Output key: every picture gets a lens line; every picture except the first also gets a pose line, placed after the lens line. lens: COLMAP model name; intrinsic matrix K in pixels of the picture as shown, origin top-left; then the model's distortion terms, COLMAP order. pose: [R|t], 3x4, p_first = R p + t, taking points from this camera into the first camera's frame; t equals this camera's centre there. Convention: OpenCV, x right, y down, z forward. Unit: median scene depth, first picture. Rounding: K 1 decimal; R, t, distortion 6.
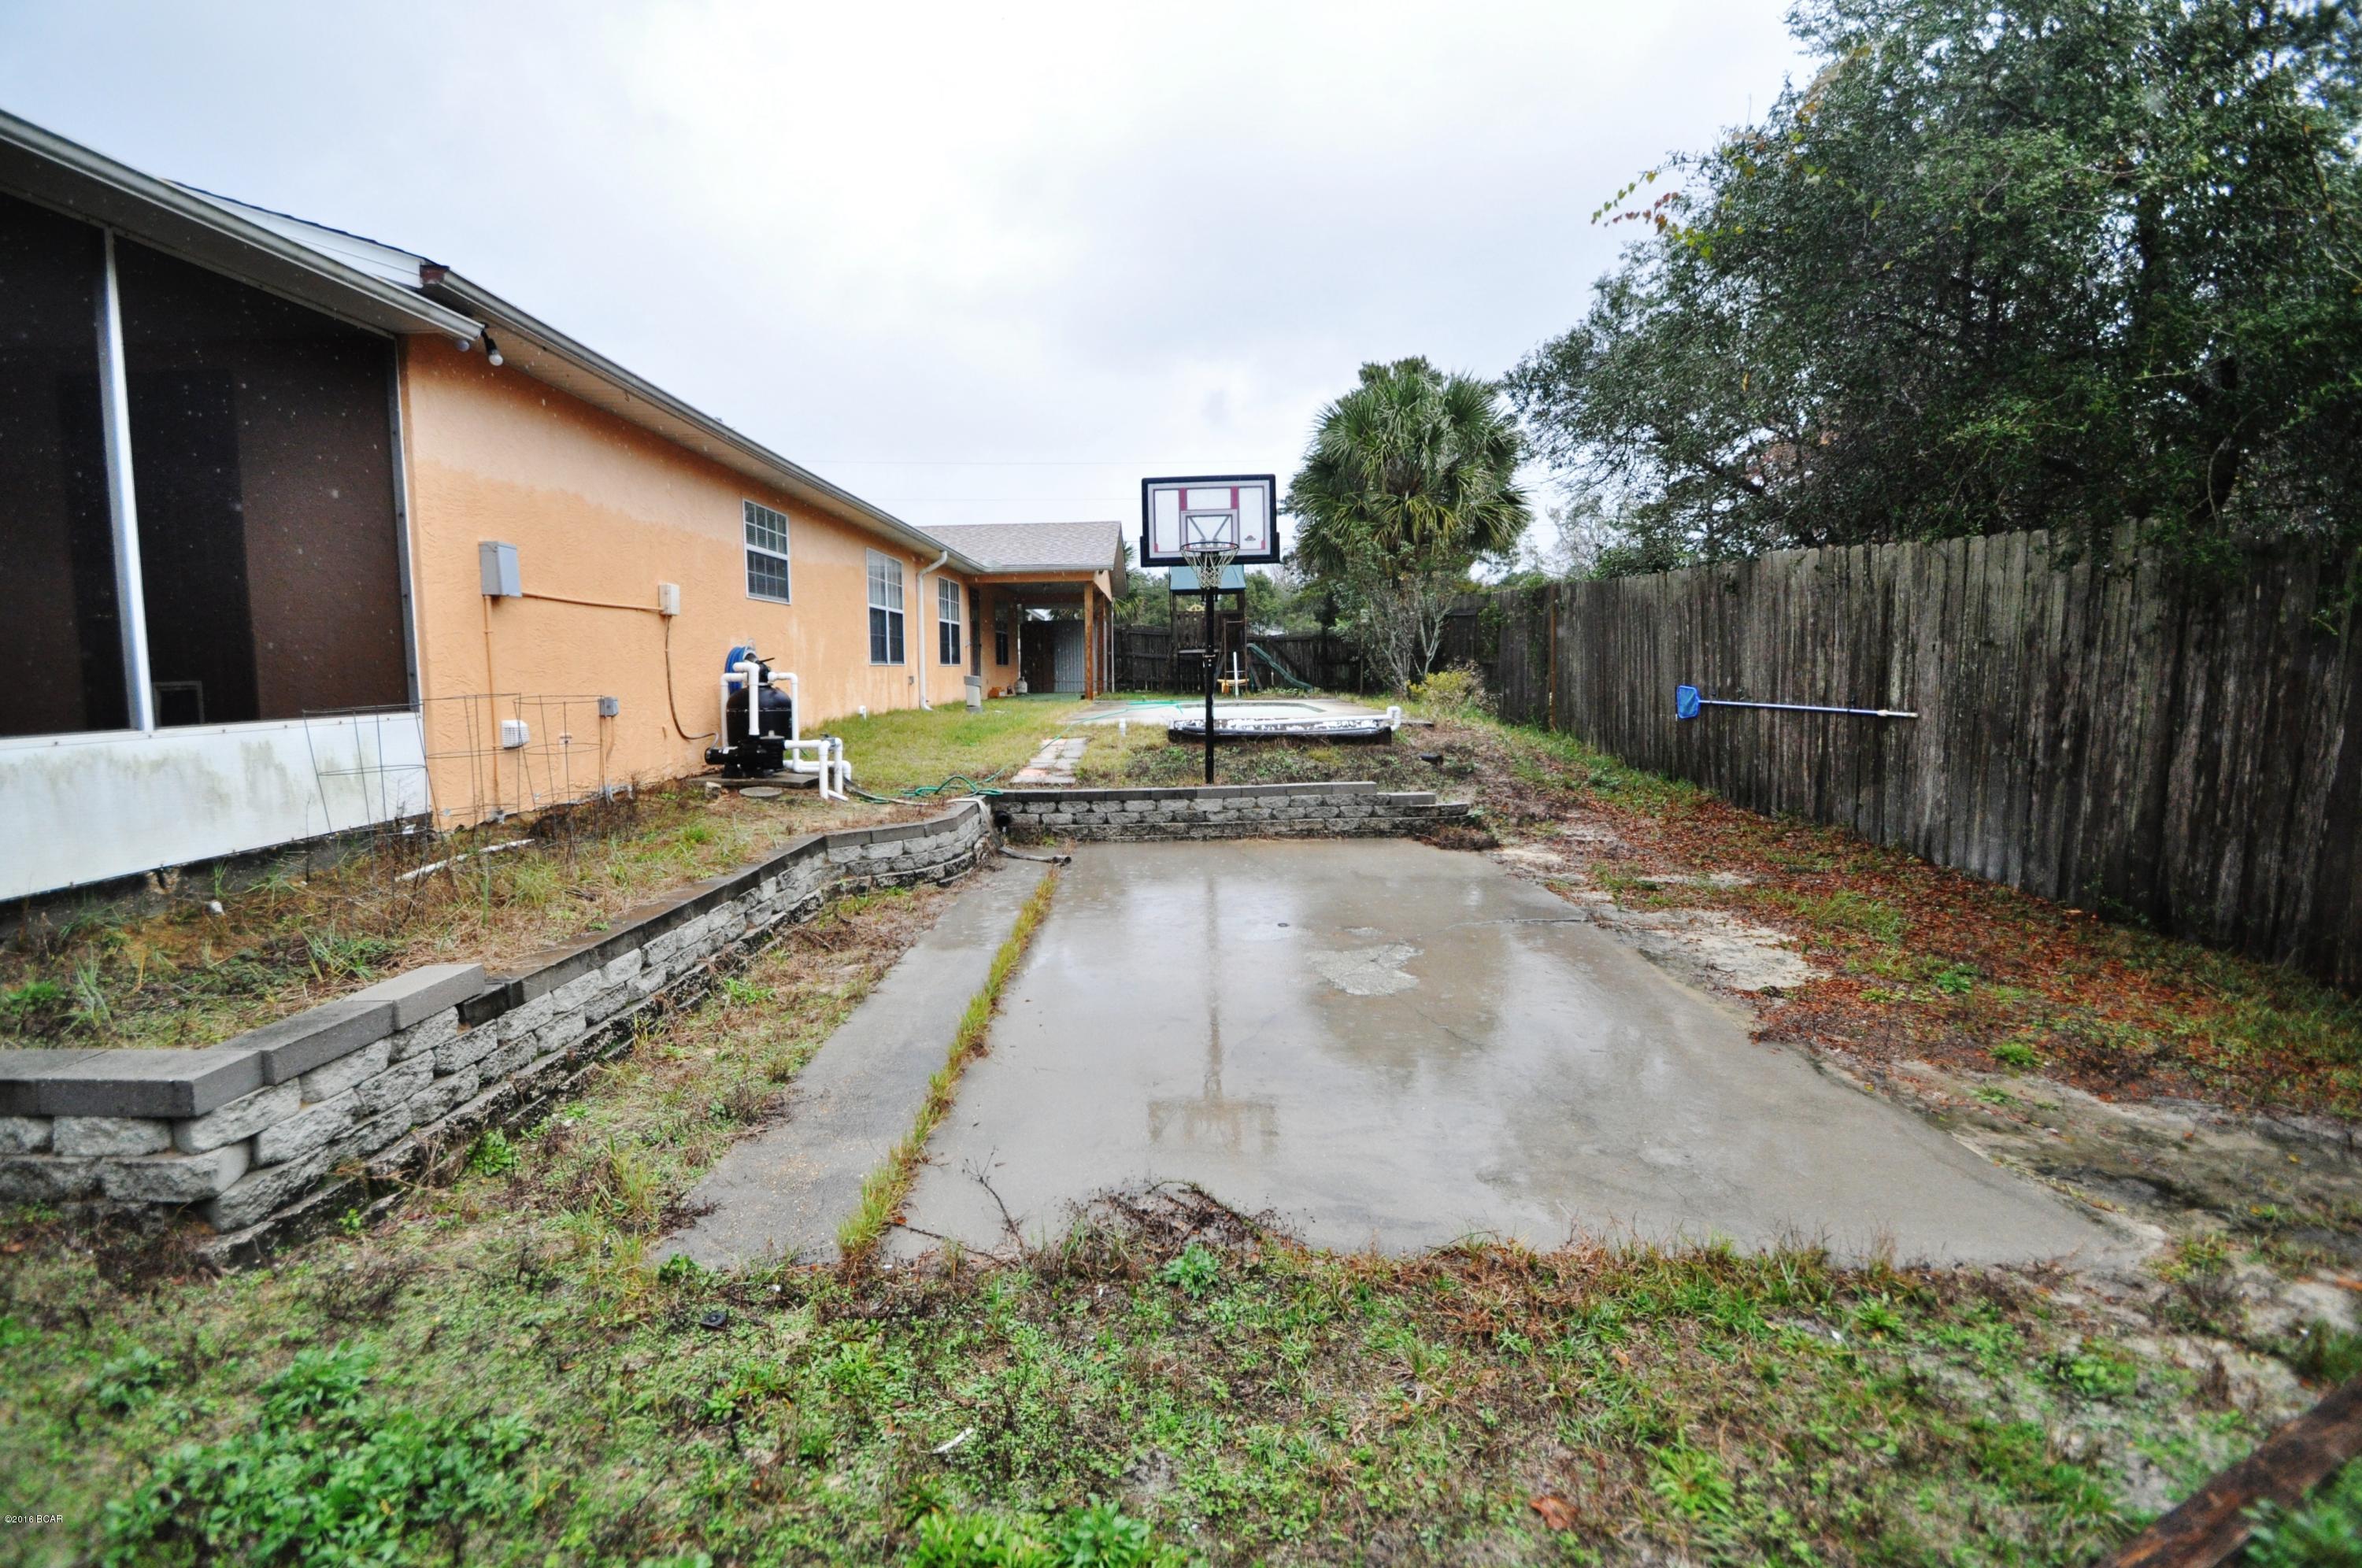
lens RADIAL K [[1033.0, 0, 1149.8], [0, 1033.0, 743.9], [0, 0, 1]] dist [0.023115, -0.017342]
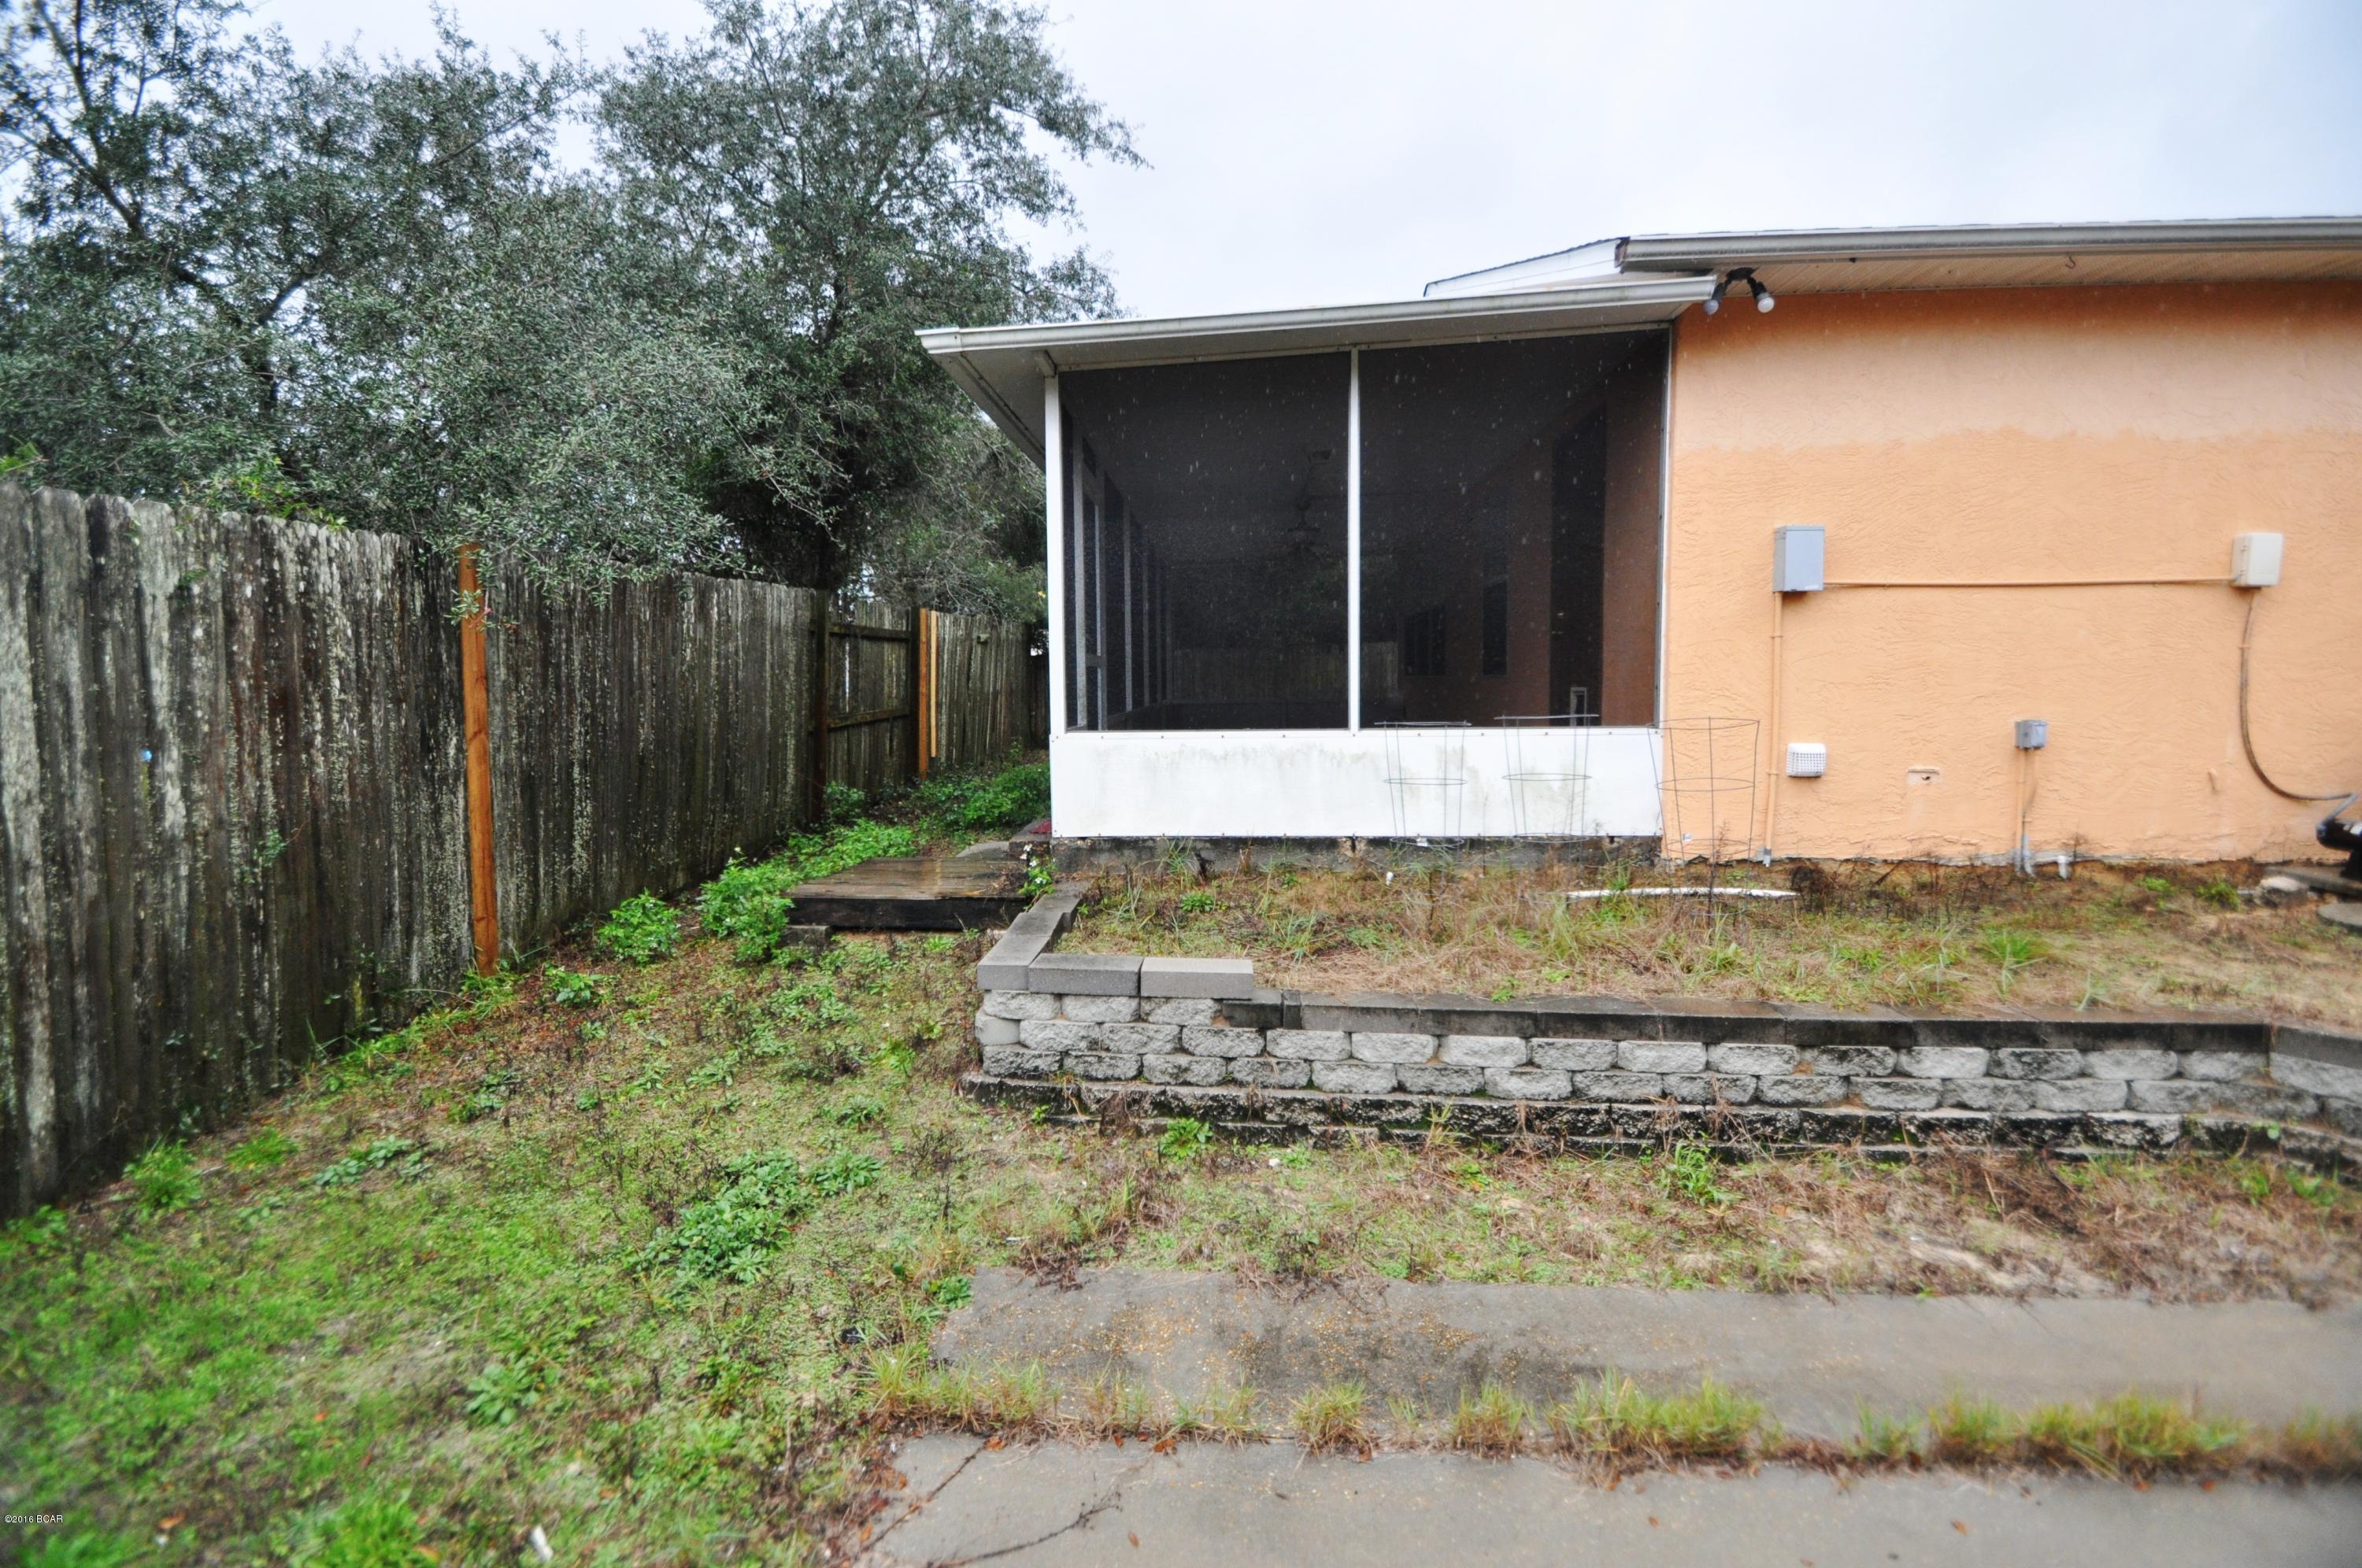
lens RADIAL K [[1033.0, 0, 1149.8], [0, 1033.0, 743.9], [0, 0, 1]] dist [0.023115, -0.017342]
pose [[-0.065801, 0.081708, -0.994482, 0.331474], [-0.062711, 0.994333, 0.085845, -0.087871], [0.995860, 0.068013, -0.060304, 0.790402]]
